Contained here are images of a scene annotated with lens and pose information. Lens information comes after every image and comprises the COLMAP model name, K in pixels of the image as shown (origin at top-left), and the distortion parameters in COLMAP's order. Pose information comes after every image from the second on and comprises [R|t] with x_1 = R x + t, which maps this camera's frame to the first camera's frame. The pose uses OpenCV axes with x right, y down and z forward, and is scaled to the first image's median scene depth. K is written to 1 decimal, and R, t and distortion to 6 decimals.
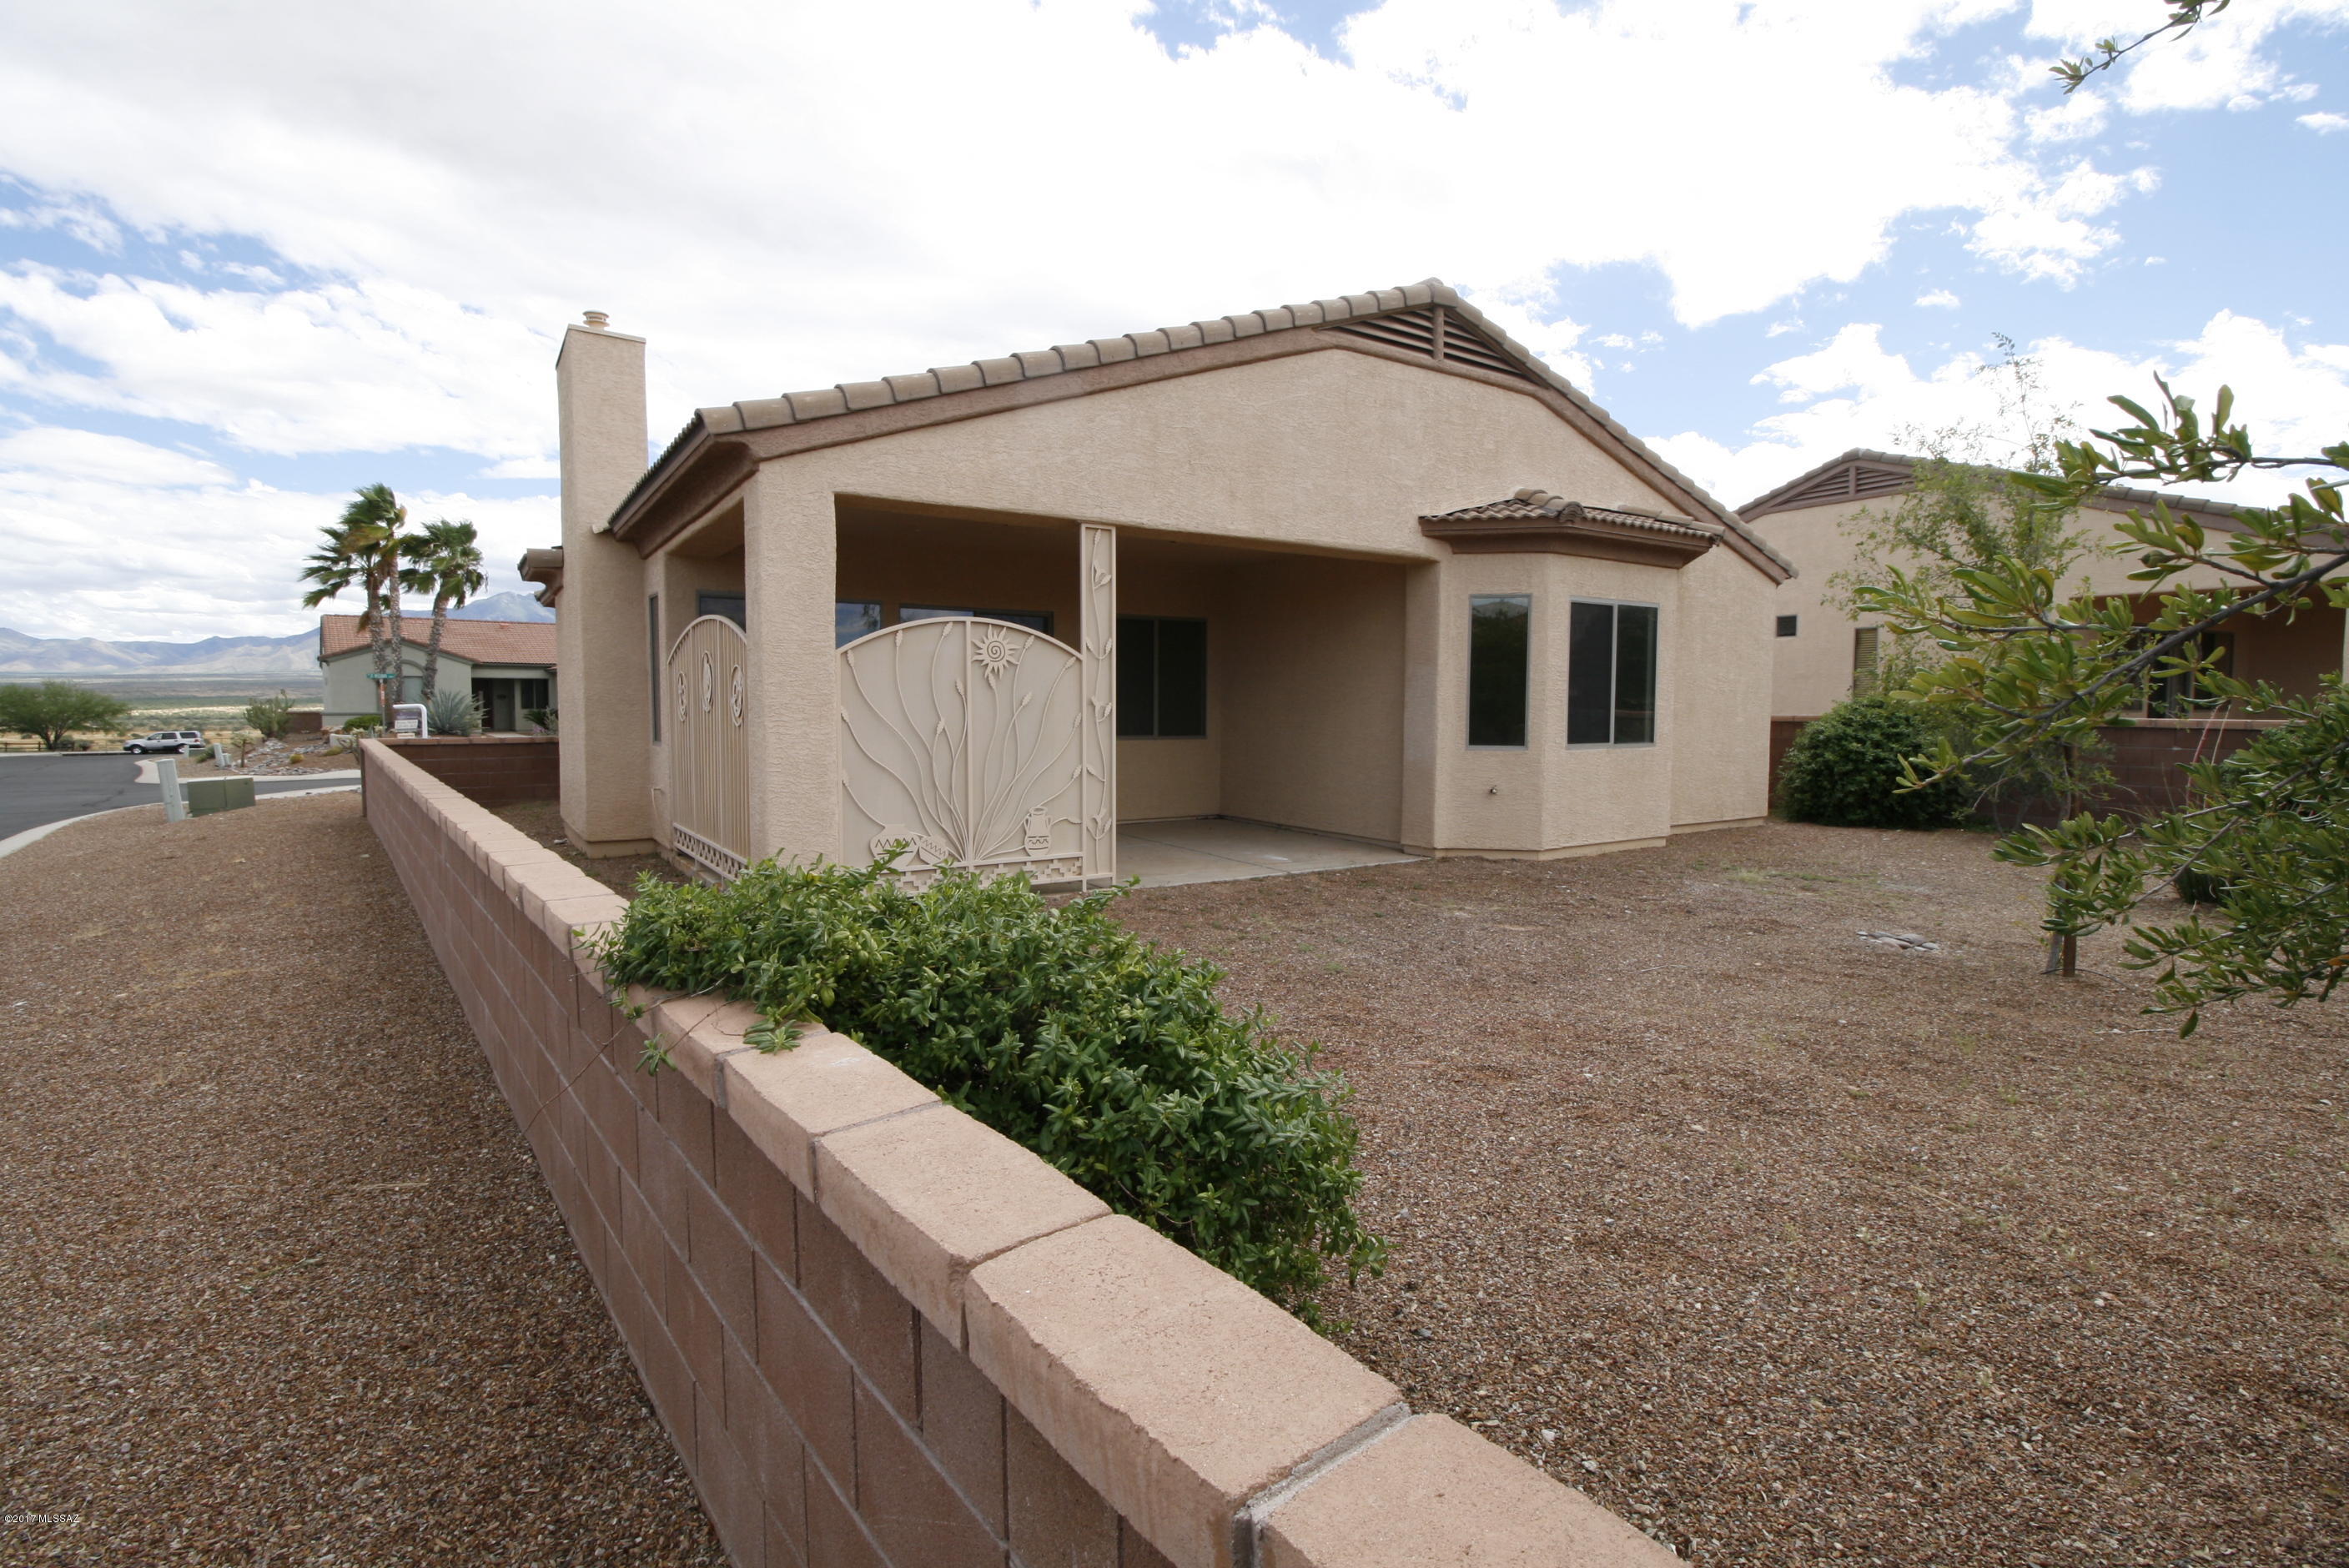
lens RADIAL K [[1169.1, 0, 1176.0], [0, 1169.1, 773.6], [0, 0, 1]] dist [-0.004468, -0.000348]
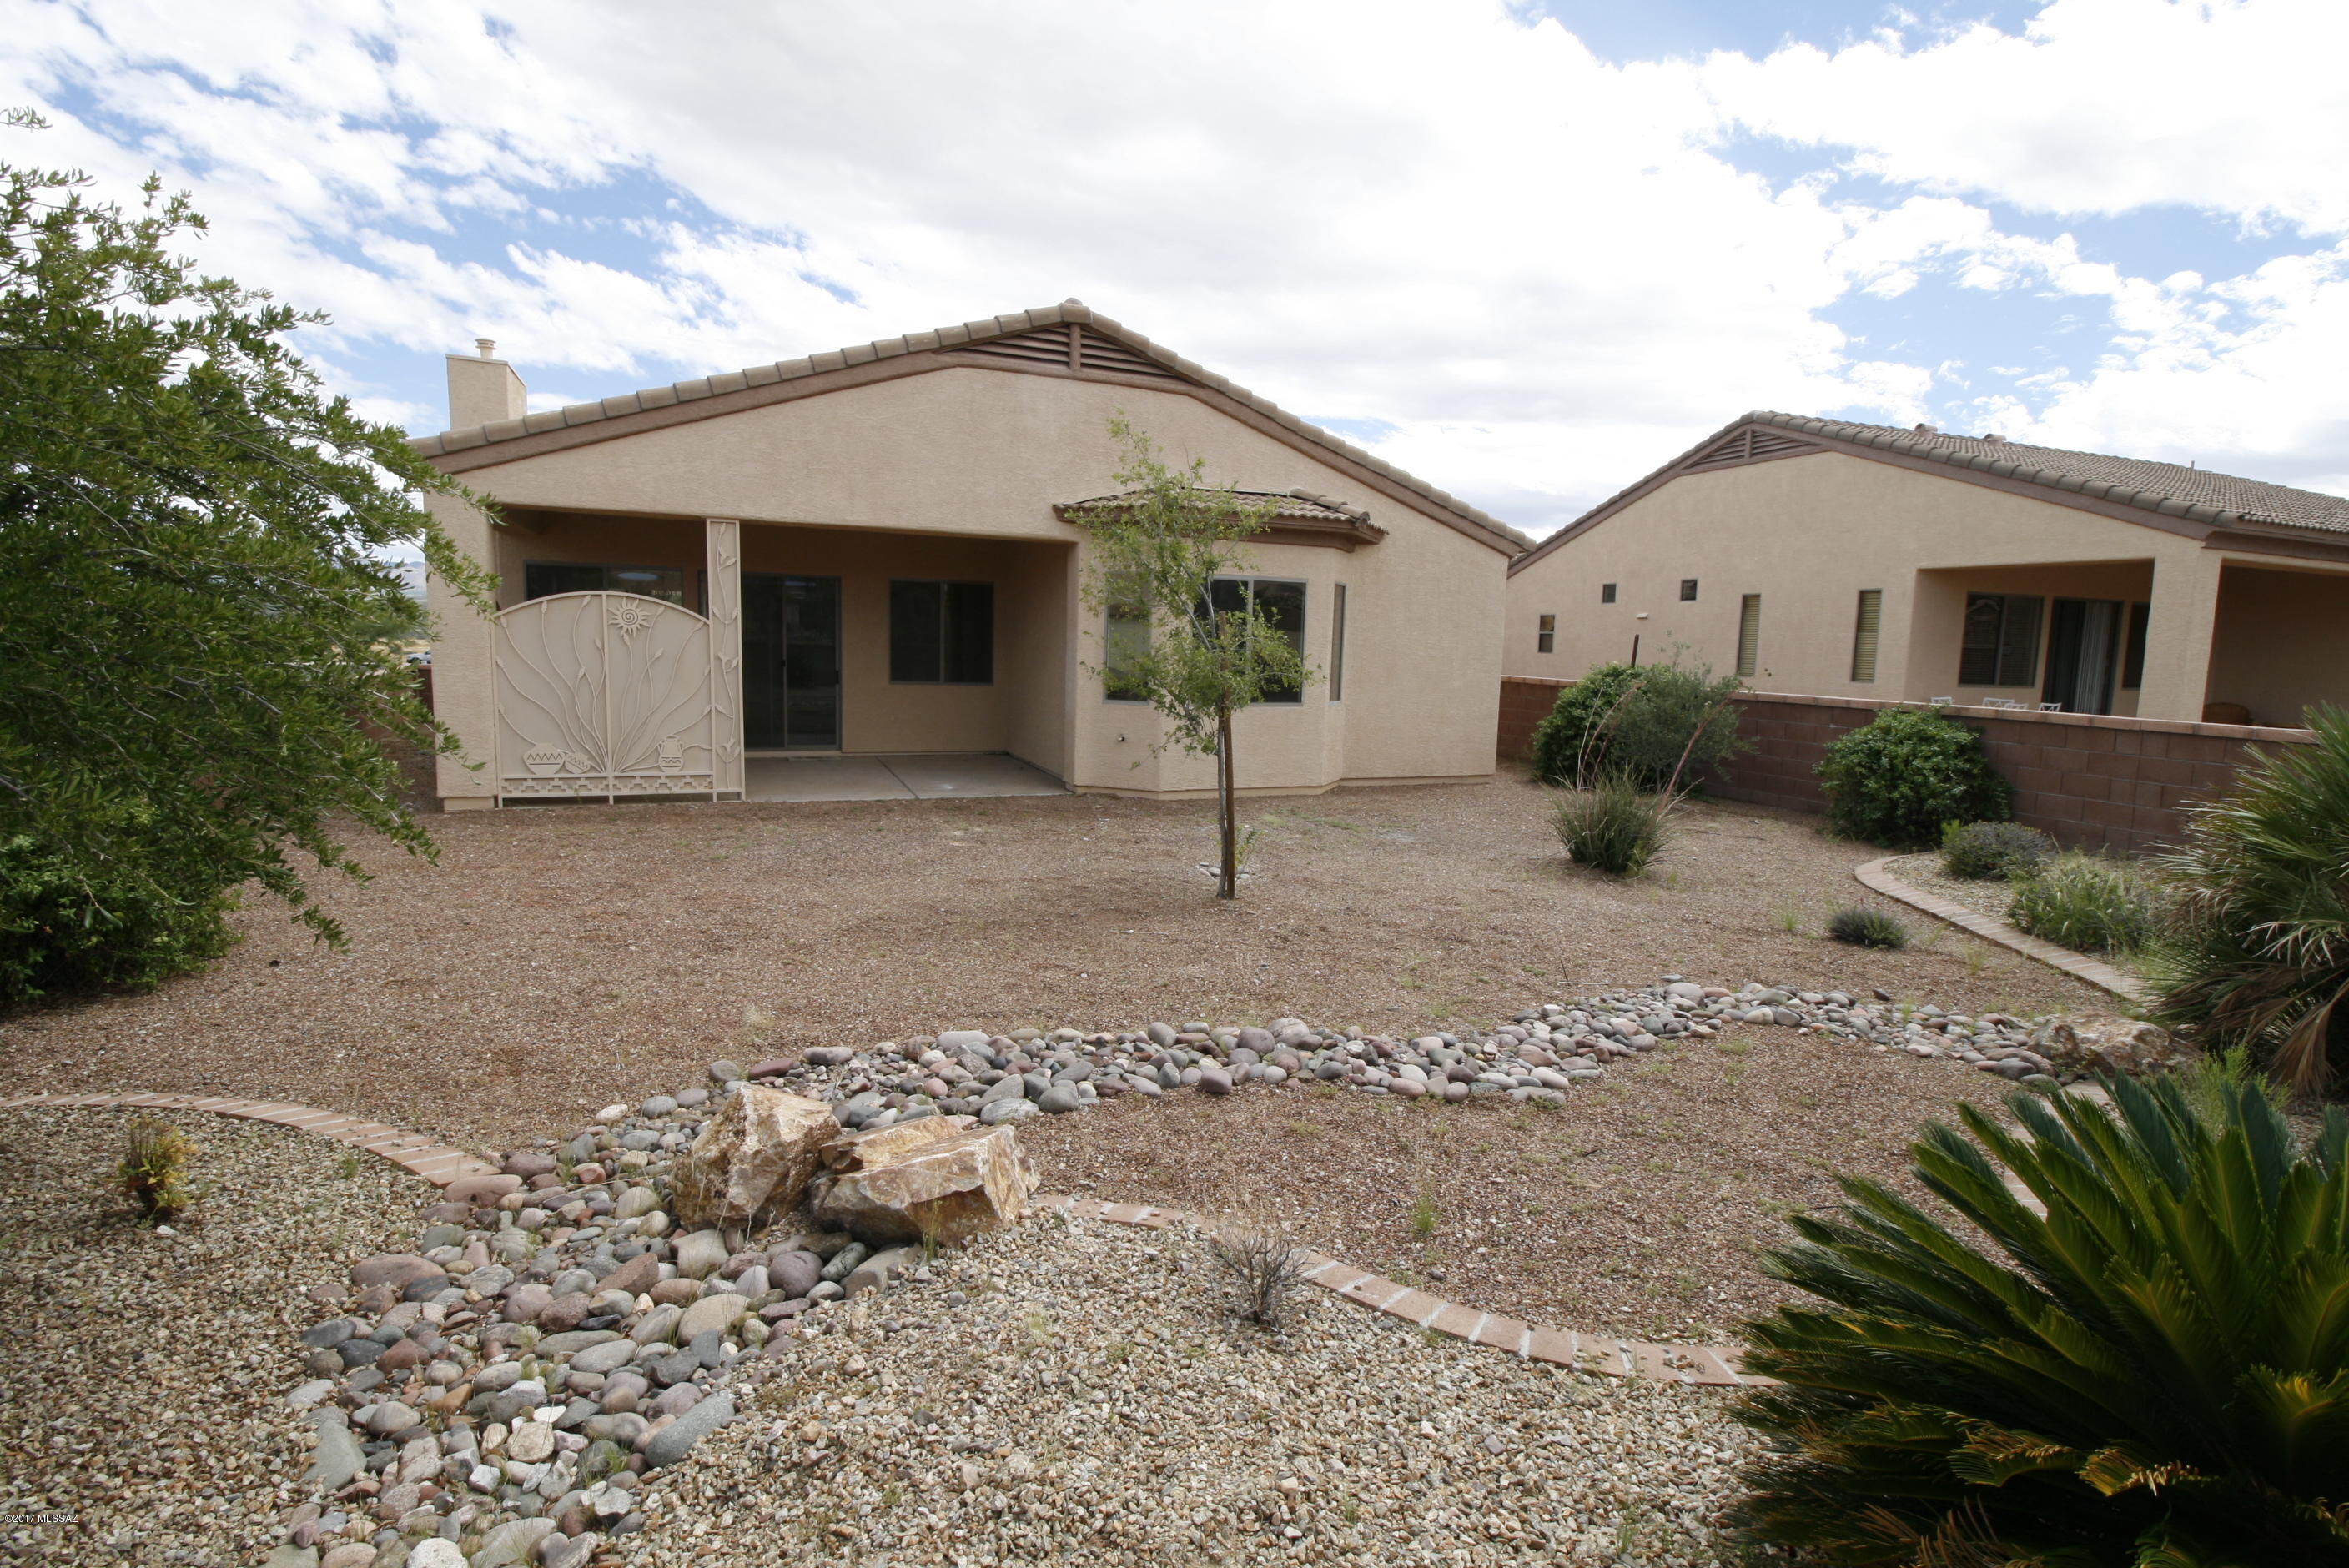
lens RADIAL K [[1169.1, 0, 1160.8], [0, 1169.1, 779.0], [0, 0, 1]] dist [-0.004468, -0.000348]
pose [[0.979683, 0.047132, -0.194938, 0.567257], [-0.036037, 0.997543, 0.060075, -0.017850], [0.197290, -0.051829, 0.978974, -0.155736]]
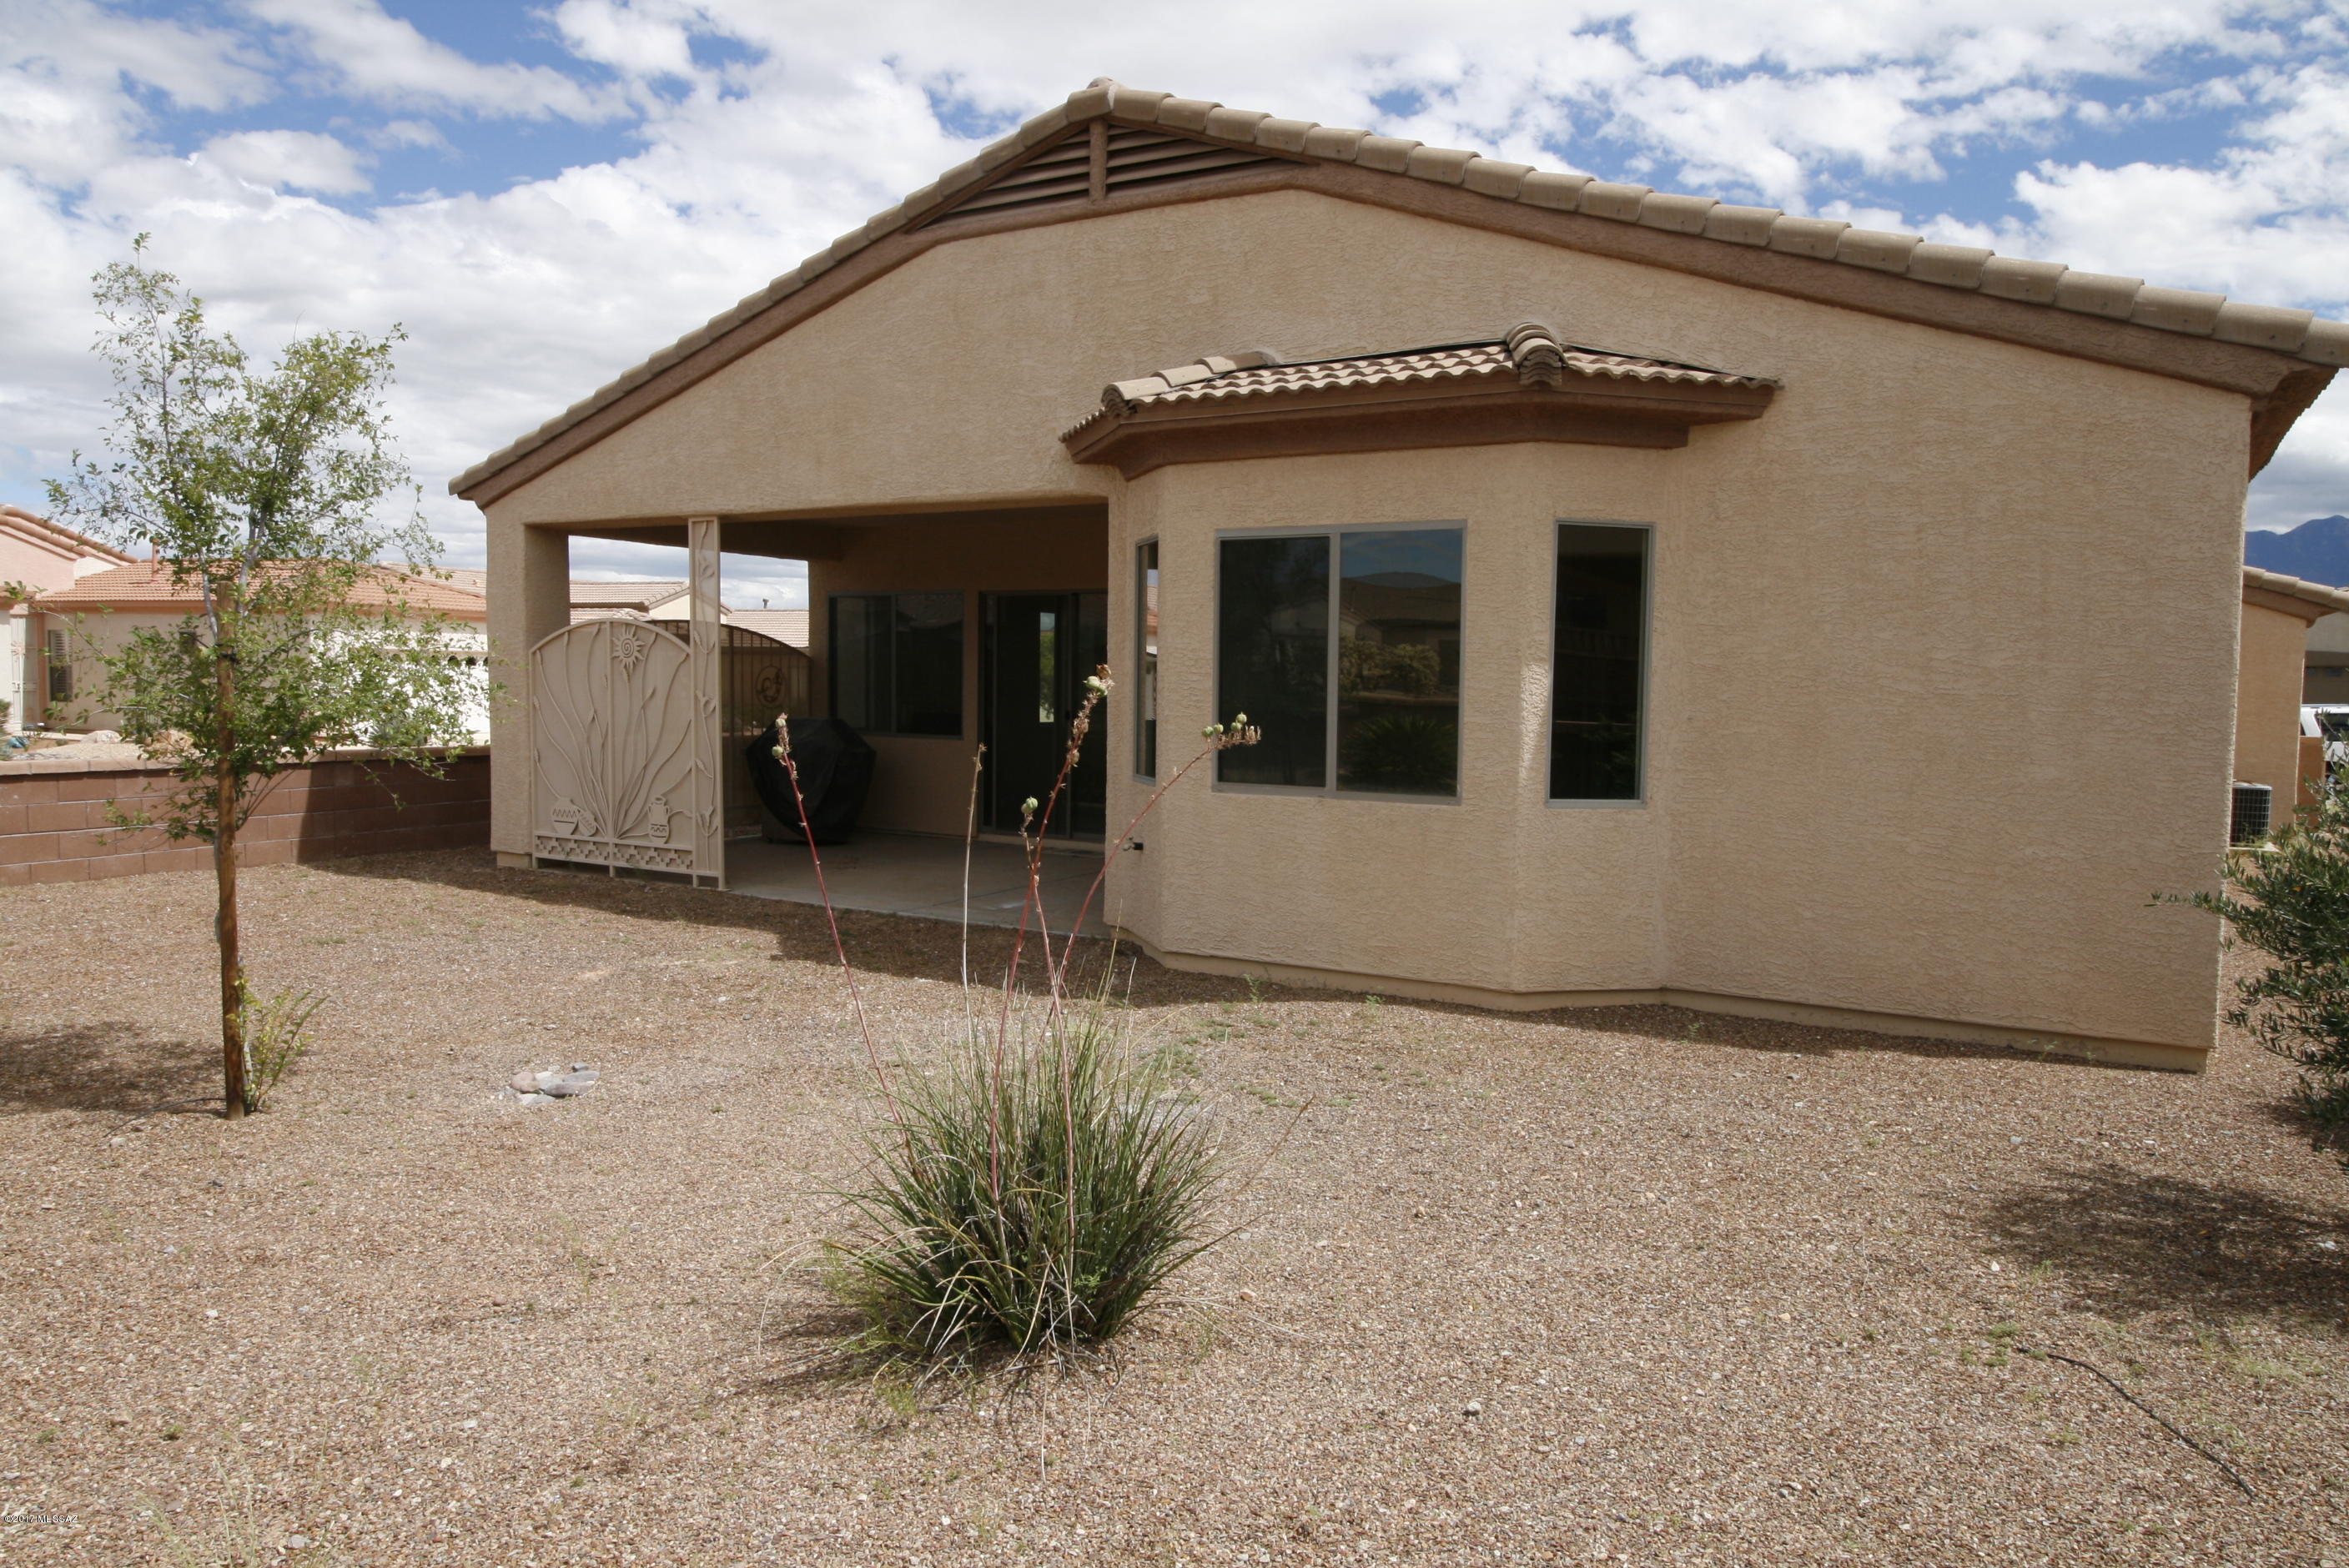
lens RADIAL K [[1534.8, 0, 1184.0], [0, 1534.8, 777.3], [0, 0, 1]] dist [-0.004823, -0.000741]
pose [[0.417937, 0.058656, -0.906580, 1.086999], [-0.070459, 0.997001, 0.032024, -0.053856], [0.905740, 0.050492, 0.420816, 0.701183]]
